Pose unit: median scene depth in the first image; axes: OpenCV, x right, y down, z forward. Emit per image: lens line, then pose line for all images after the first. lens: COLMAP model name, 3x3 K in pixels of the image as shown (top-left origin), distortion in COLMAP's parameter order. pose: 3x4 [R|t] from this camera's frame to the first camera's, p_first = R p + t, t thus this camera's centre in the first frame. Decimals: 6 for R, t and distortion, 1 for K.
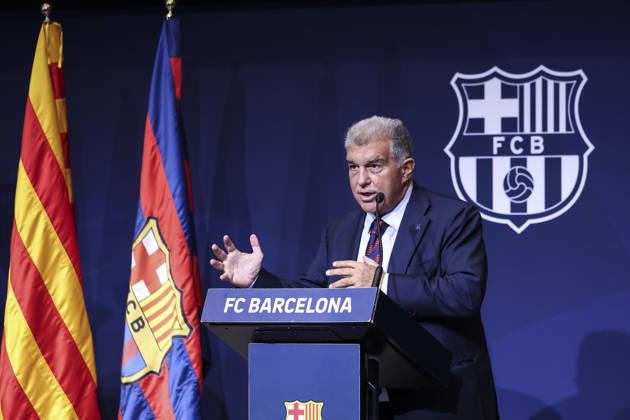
lens RADIAL K [[4125.6, 0, 315.0], [0, 4125.6, 210.0], [0, 0, 1]] dist [-0.293098, -17.854637]
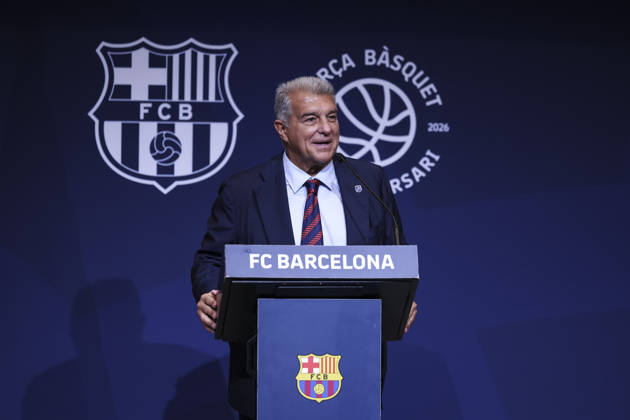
lens RADIAL K [[3180.5, 0, 315.0], [0, 3180.5, 210.0], [0, 0, 1]] dist [-0.300664, 1.756280]
pose [[0.795445, 0.012950, 0.605888, -0.423049], [-0.018070, 0.999834, 0.002354, 0.007274], [-0.605757, -0.012820, 0.795547, 0.320473]]
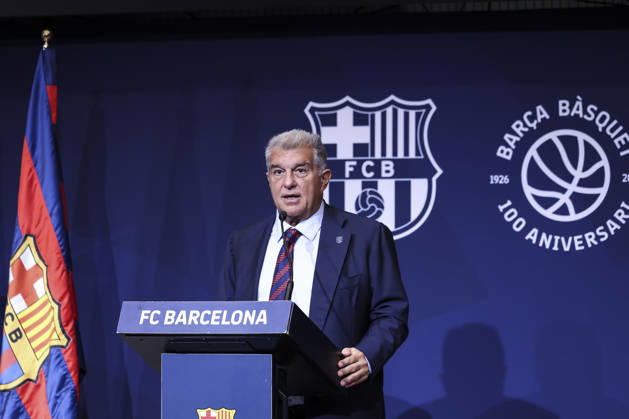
lens RADIAL K [[3421.4, 0, 314.5], [0, 3421.4, 209.5], [0, 0, 1]] dist [-0.028588, -14.497339]
pose [[0.993448, 0.004186, 0.114206, -0.067617], [-0.003225, 0.999958, -0.008603, 0.002611], [-0.114237, 0.008178, 0.993420, 0.112852]]
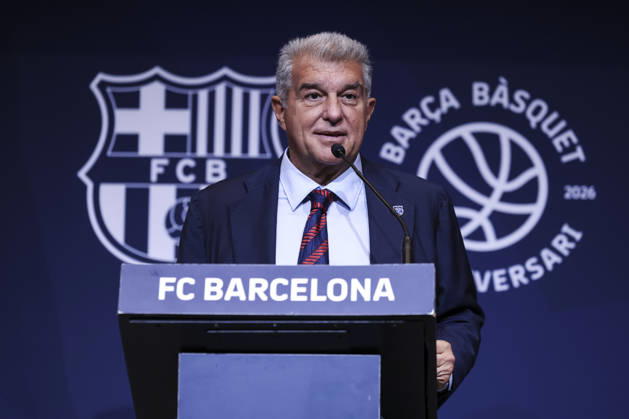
lens RADIAL K [[2927.7, 0, 314.5], [0, 2927.7, 209.5], [0, 0, 1]] dist [-0.163843, -1.975018]
pose [[0.876719, 0.077033, 0.474795, -0.186410], [-0.021375, 0.992357, -0.121536, 0.056593], [-0.480529, 0.096404, 0.871664, 0.523783]]
